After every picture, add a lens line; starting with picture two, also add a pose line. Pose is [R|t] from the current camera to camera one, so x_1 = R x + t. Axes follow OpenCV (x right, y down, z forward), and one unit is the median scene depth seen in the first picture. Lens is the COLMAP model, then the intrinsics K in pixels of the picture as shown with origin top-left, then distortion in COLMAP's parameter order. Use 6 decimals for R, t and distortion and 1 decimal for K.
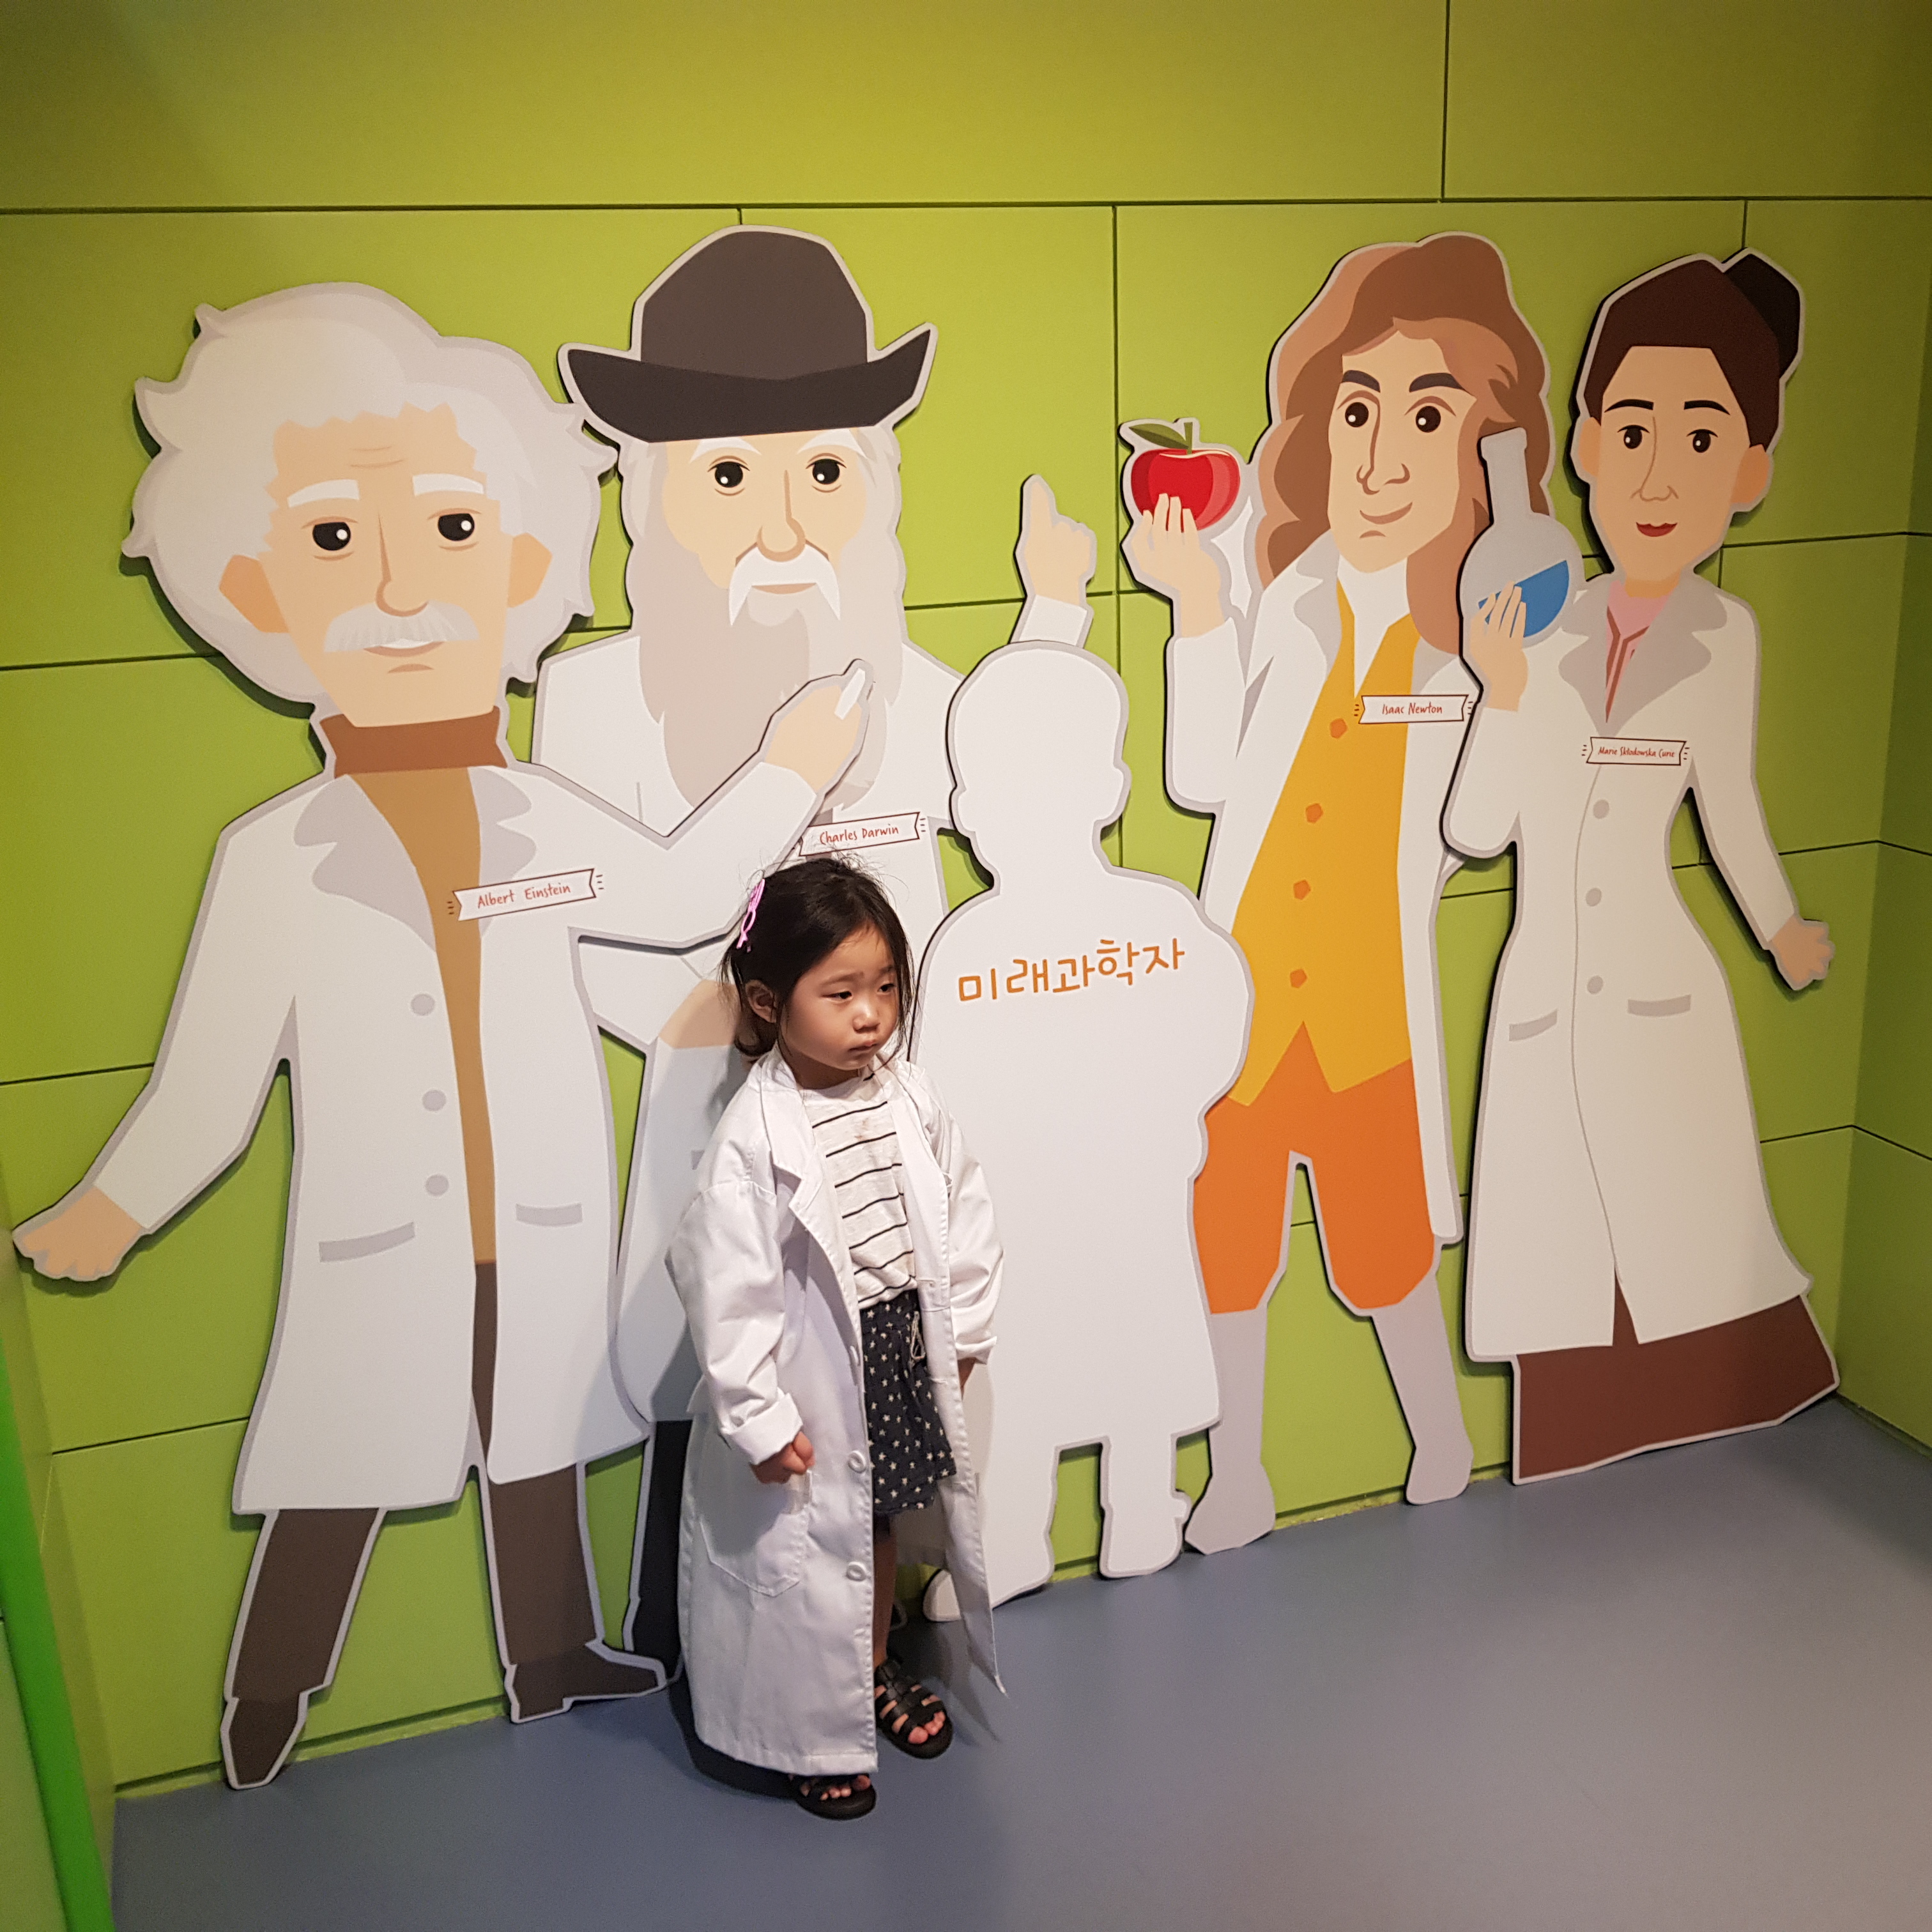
lens RADIAL K [[2059.0, 0, 964.9], [0, 2059.0, 976.7], [0, 0, 1]] dist [0.026361, 0.000000]
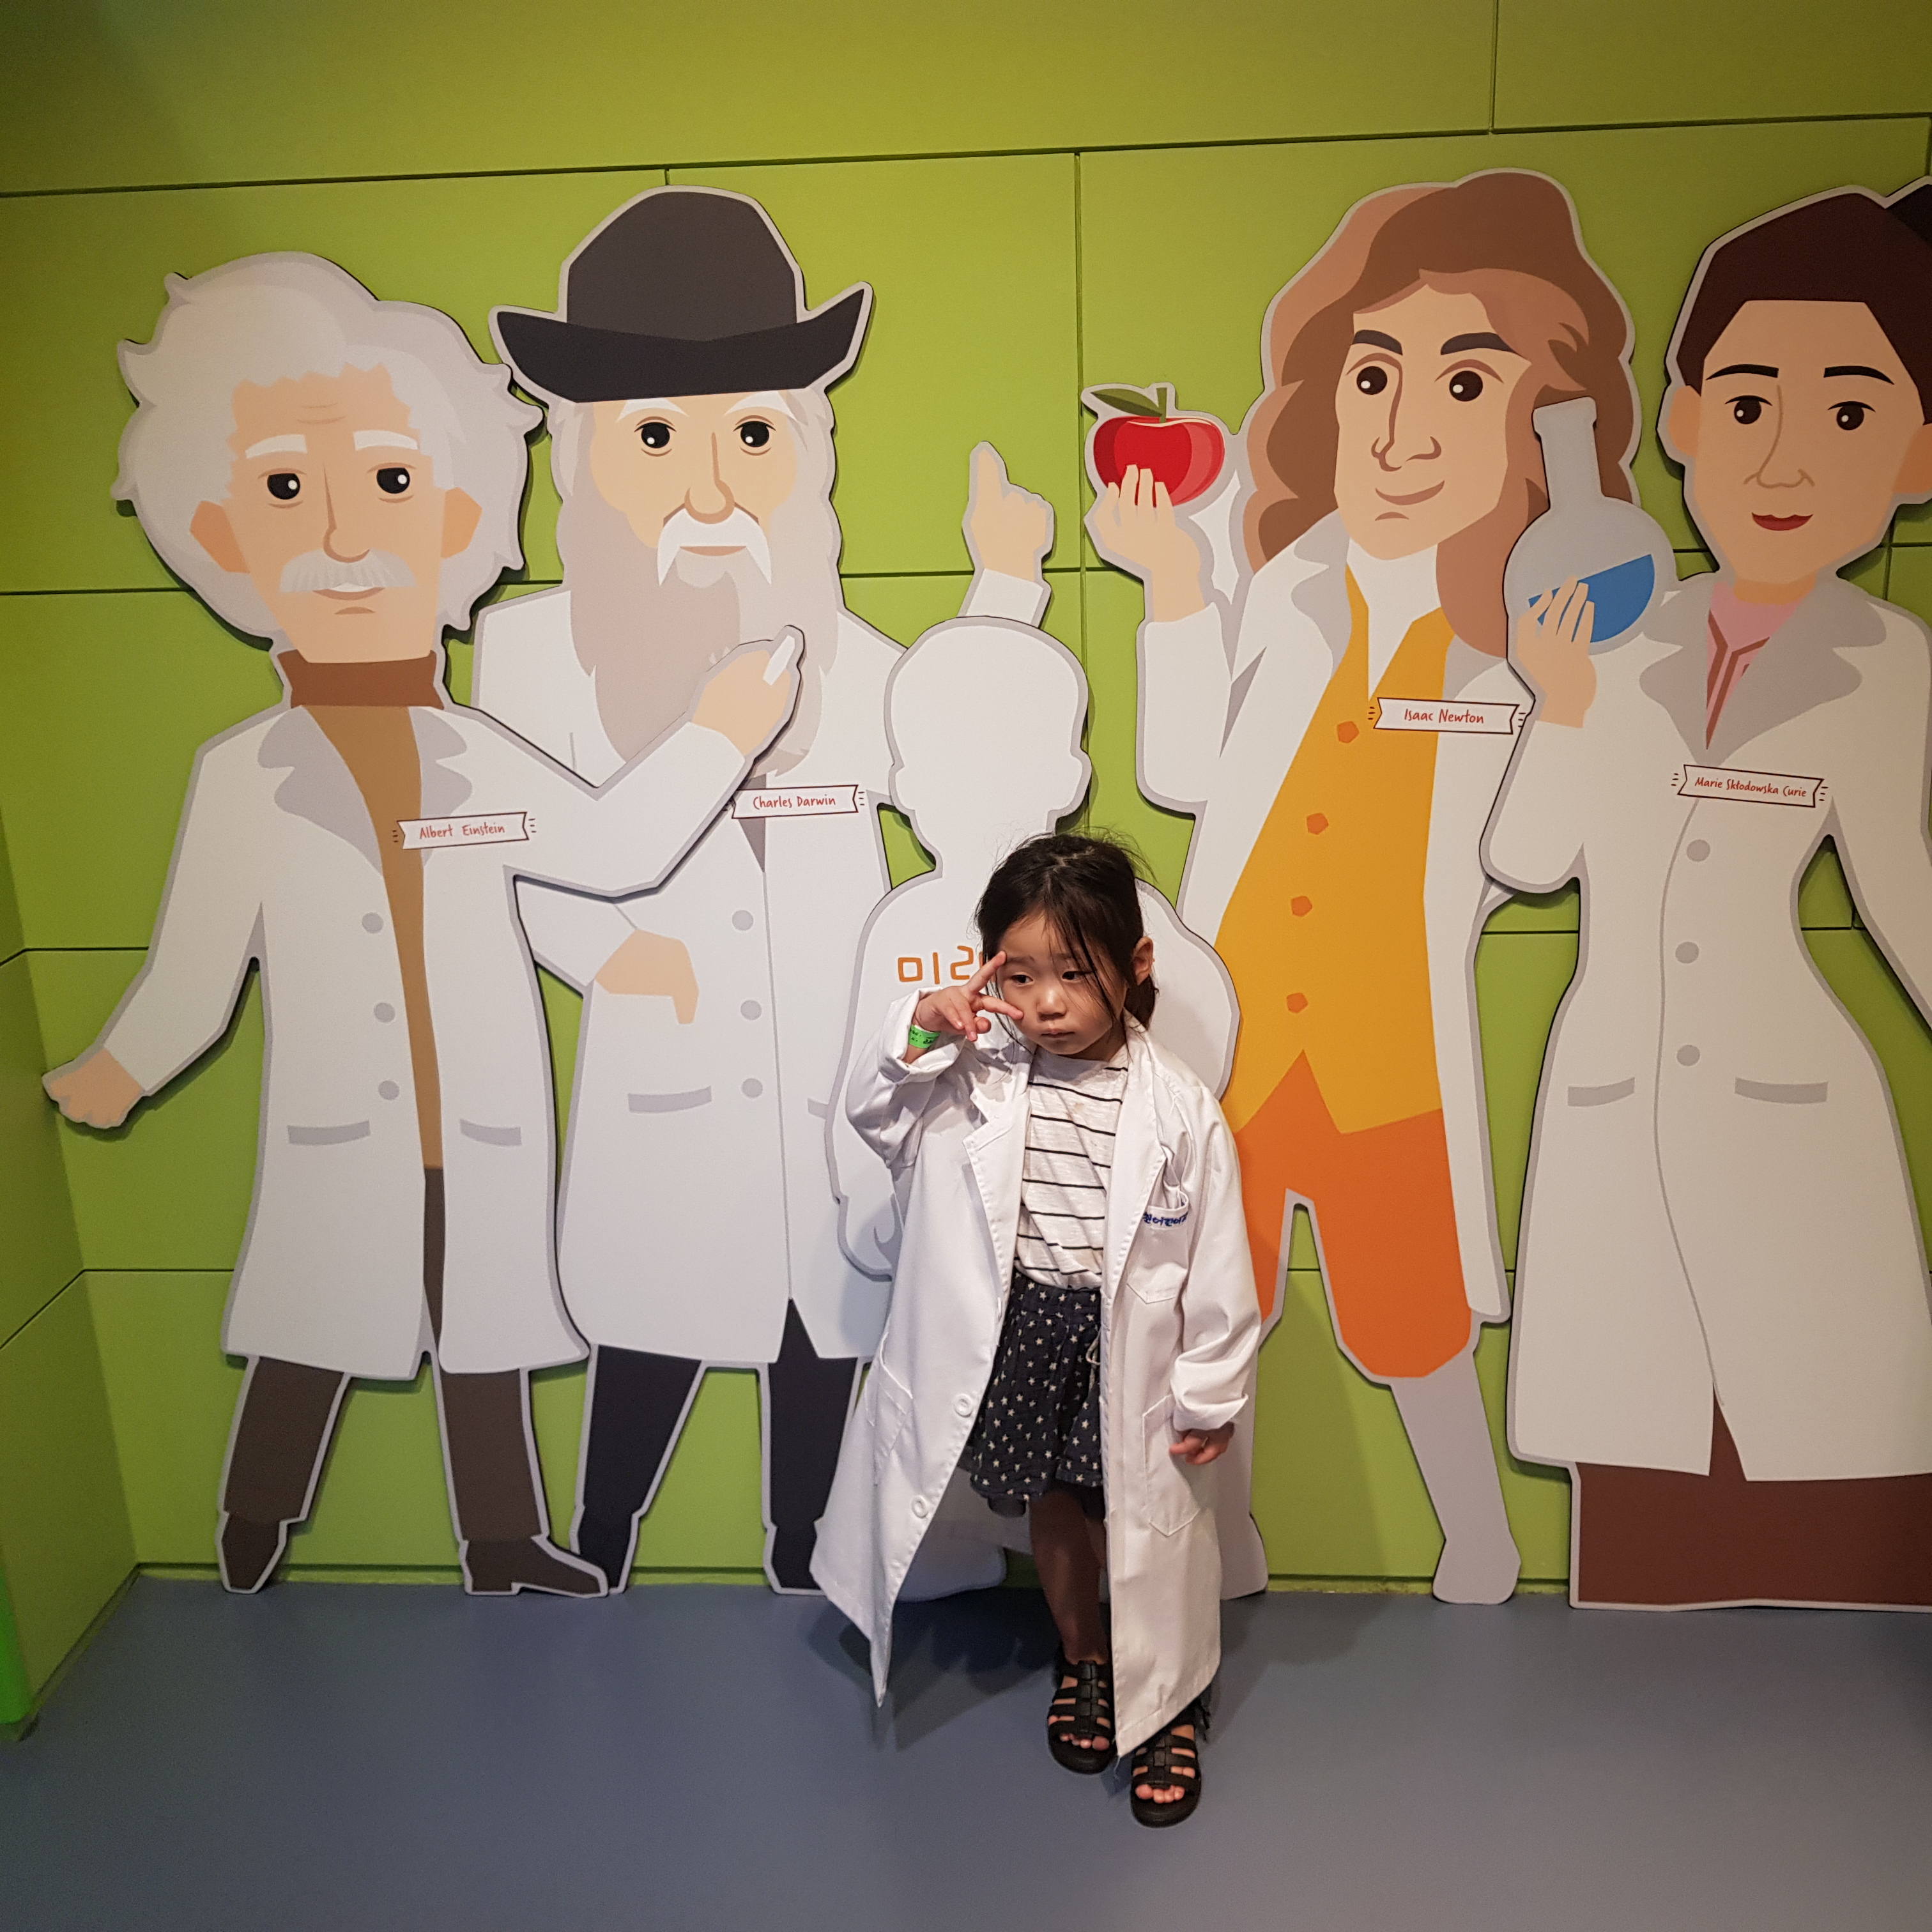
lens RADIAL K [[2059.0, 0, 959.2], [0, 2059.0, 959.2], [0, 0, 1]] dist [0.026361, 0.000000]
pose [[0.915495, 0.123045, -0.383052, 0.404037], [-0.109383, 0.992344, 0.057338, -0.058770], [0.387175, -0.010594, 0.921945, 0.116001]]
